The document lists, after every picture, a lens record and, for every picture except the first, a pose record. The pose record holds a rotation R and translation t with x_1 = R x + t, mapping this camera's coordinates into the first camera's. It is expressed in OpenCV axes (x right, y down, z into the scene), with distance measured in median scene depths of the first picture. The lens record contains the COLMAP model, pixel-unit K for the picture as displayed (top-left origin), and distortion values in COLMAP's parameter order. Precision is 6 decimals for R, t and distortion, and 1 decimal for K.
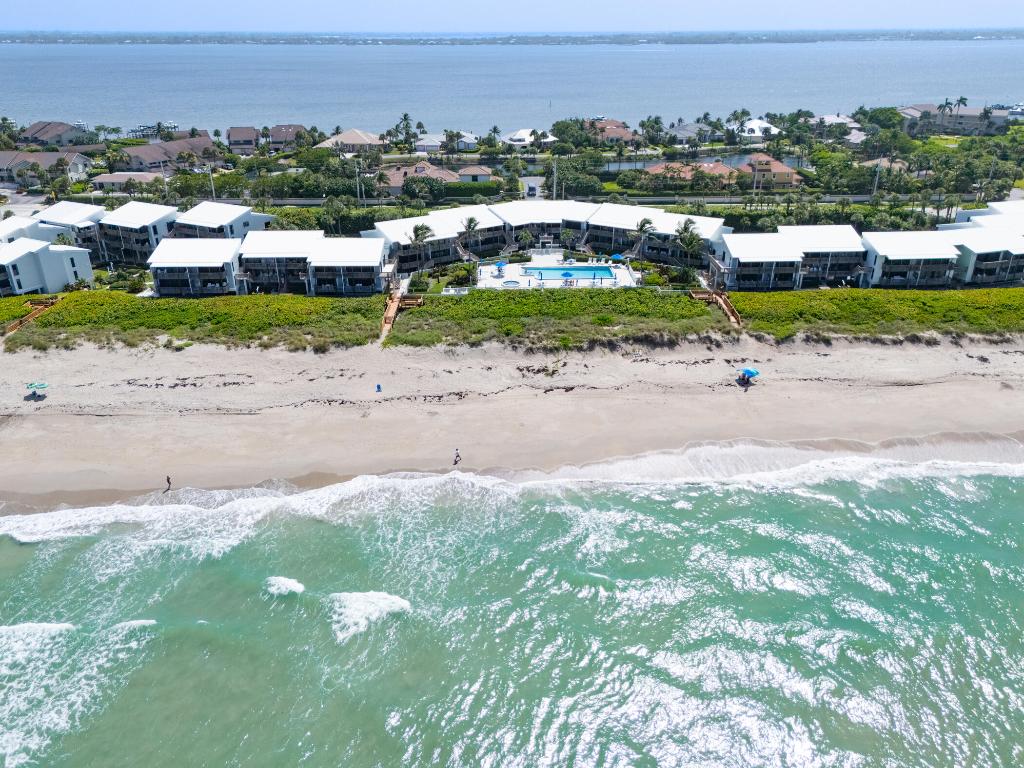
lens RADIAL K [[756.7, 0, 511.3], [0, 756.7, 362.4], [0, 0, 1]] dist [0.080356, -0.066344]
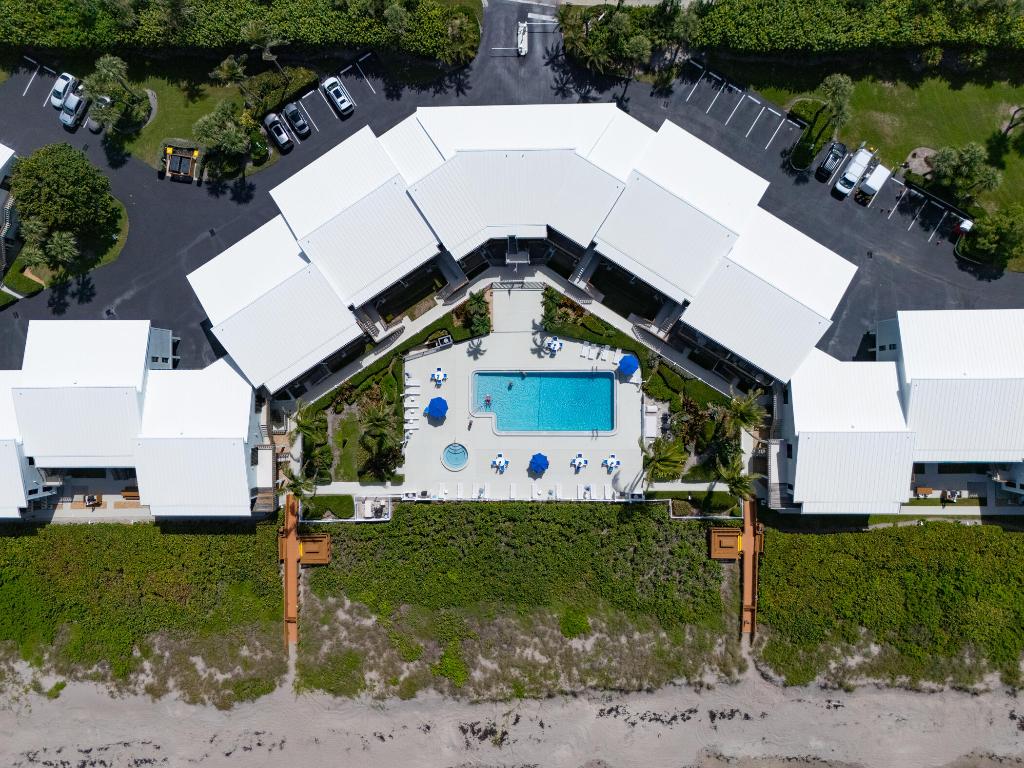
lens RADIAL K [[756.7, 0, 511.3], [0, 756.7, 362.4], [0, 0, 1]] dist [0.080356, -0.066344]
pose [[0.999526, 0.014144, -0.027346, 0.034158], [0.018954, 0.417246, 0.908596, -0.388862], [0.024261, -0.908683, 0.416781, 0.415226]]
